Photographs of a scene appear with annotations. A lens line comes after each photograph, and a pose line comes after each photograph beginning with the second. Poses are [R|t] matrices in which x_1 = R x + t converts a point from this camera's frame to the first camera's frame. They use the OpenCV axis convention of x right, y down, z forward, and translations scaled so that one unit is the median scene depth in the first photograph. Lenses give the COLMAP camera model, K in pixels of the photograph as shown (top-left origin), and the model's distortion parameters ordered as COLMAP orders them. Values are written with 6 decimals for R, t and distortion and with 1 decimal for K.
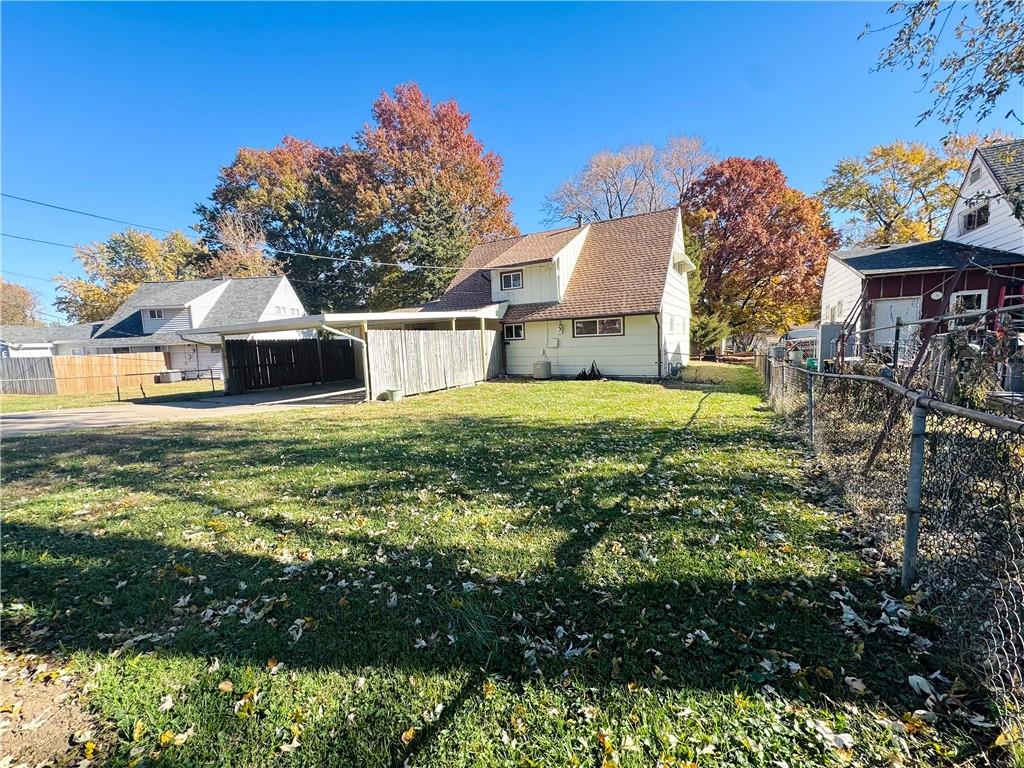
lens RADIAL K [[408.2, 0, 511.3], [0, 408.2, 382.5], [0, 0, 1]] dist [-0.003716, 0.000567]
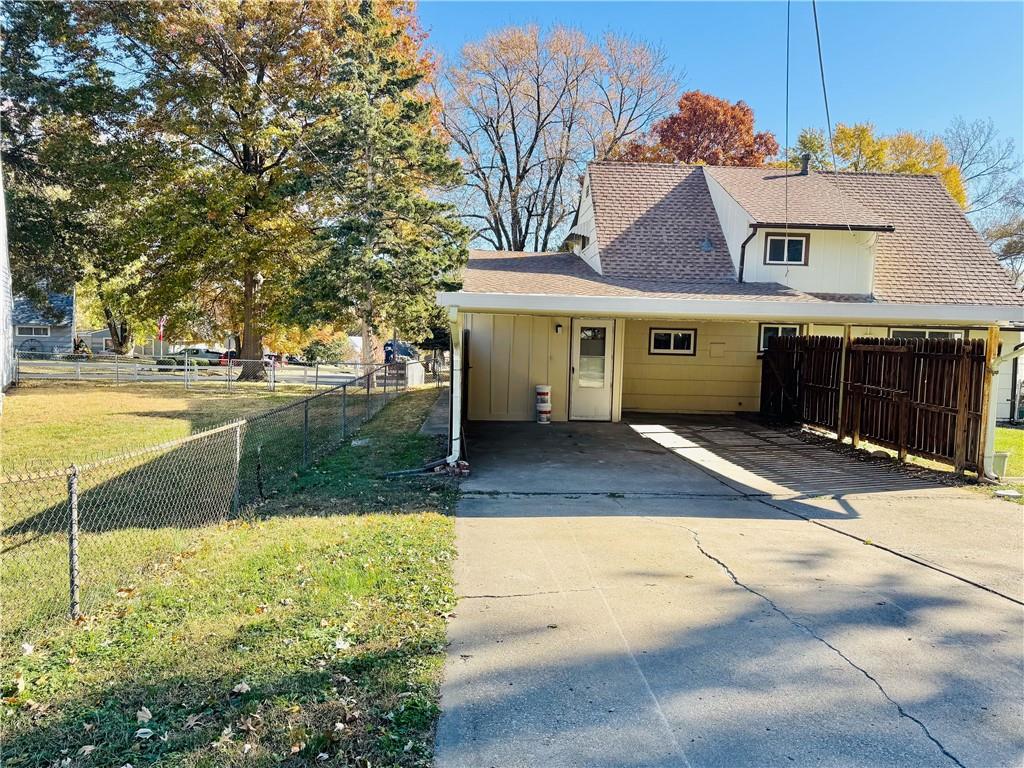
lens RADIAL K [[710.3, 0, 515.5], [0, 710.3, 384.5], [0, 0, 1]] dist [0.096397, -0.124473]
pose [[0.835993, 0.023605, 0.548232, -0.931169], [-0.005989, 0.999407, -0.033899, -0.024870], [-0.548707, 0.025056, 0.835639, 0.391701]]
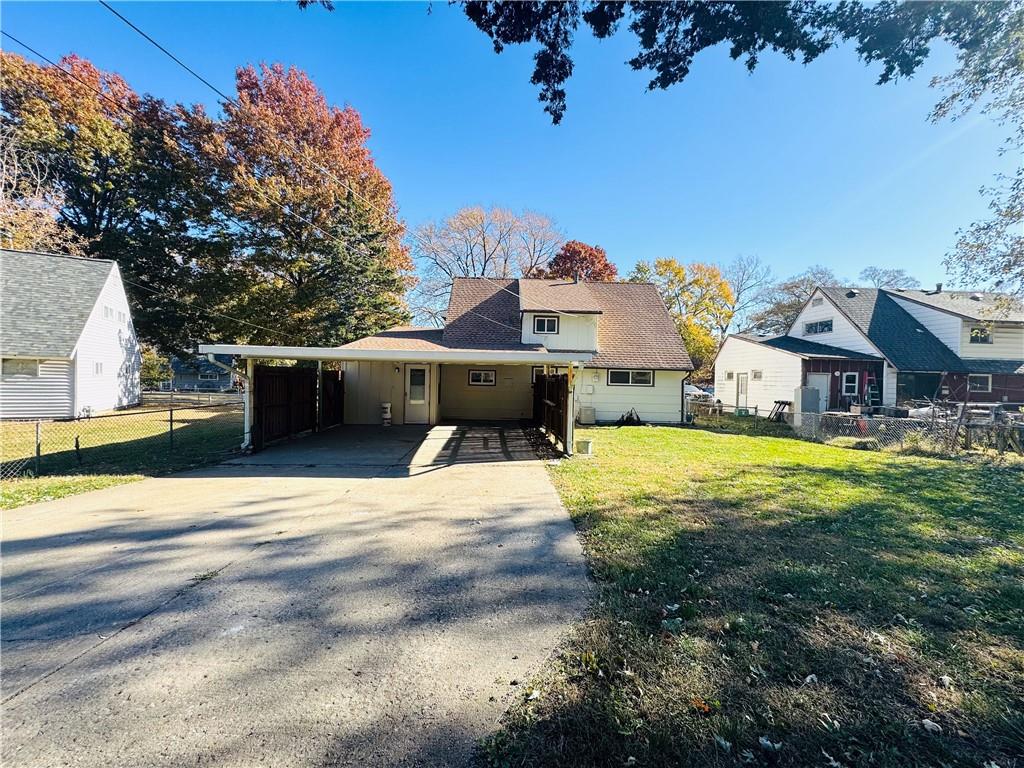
lens RADIAL K [[408.2, 0, 511.3], [0, 408.2, 382.5], [0, 0, 1]] dist [-0.003716, 0.000567]
pose [[0.847120, 0.051286, 0.528921, -0.635913], [-0.002391, 0.995690, -0.092716, -0.017565], [-0.531396, 0.077277, 0.843591, 0.225654]]
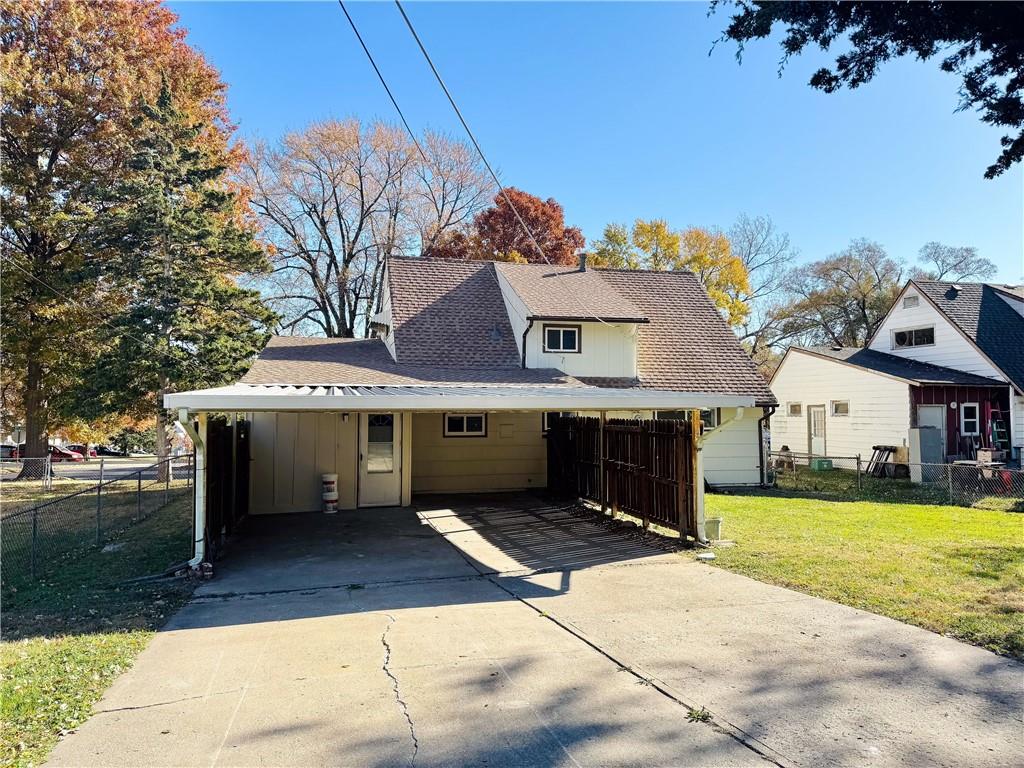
lens RADIAL K [[710.5, 0, 513.8], [0, 710.5, 377.6], [0, 0, 1]] dist [0.106221, -0.126765]
pose [[0.709491, 0.071052, 0.701124, -0.888830], [0.043593, 0.988574, -0.144295, -0.034538], [-0.703365, 0.132940, 0.698287, 0.301575]]
